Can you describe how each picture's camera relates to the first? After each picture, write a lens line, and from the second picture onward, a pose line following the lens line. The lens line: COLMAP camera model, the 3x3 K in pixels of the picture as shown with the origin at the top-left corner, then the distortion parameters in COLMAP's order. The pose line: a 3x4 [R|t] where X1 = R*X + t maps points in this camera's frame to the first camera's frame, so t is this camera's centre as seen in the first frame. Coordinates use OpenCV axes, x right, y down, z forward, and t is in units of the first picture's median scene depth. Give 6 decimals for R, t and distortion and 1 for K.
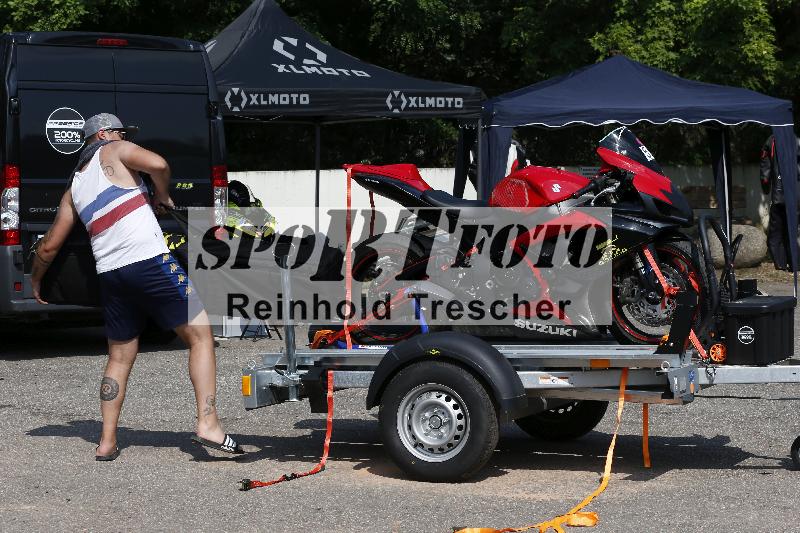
lens RADIAL K [[2170.7, 0, 400.0], [0, 2170.7, 266.5], [0, 0, 1]] dist [0.009781, 0.411457]
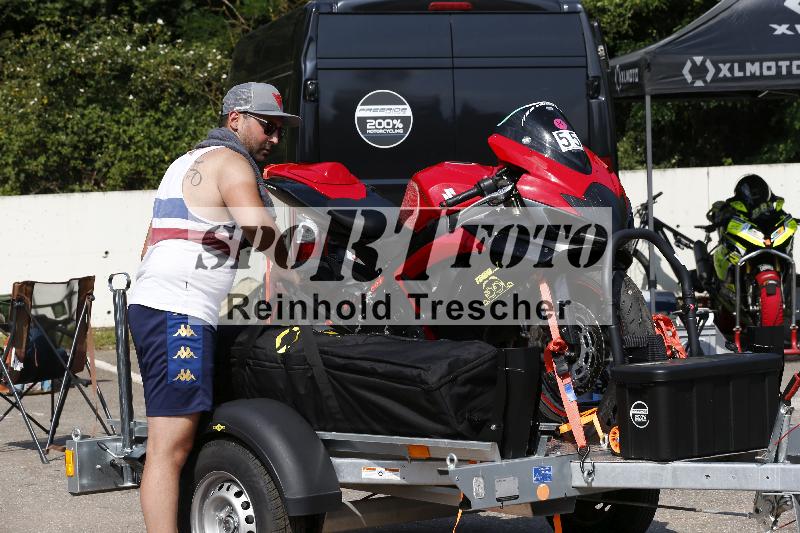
lens RADIAL K [[2474.0, 0, 400.0], [0, 2474.0, 266.5], [0, 0, 1]] dist [-0.058265, -0.072170]
pose [[0.901269, -0.000249, -0.433260, 0.243917], [0.000762, 0.999999, 0.001010, -0.008330], [0.433259, -0.001240, 0.901269, 0.168797]]
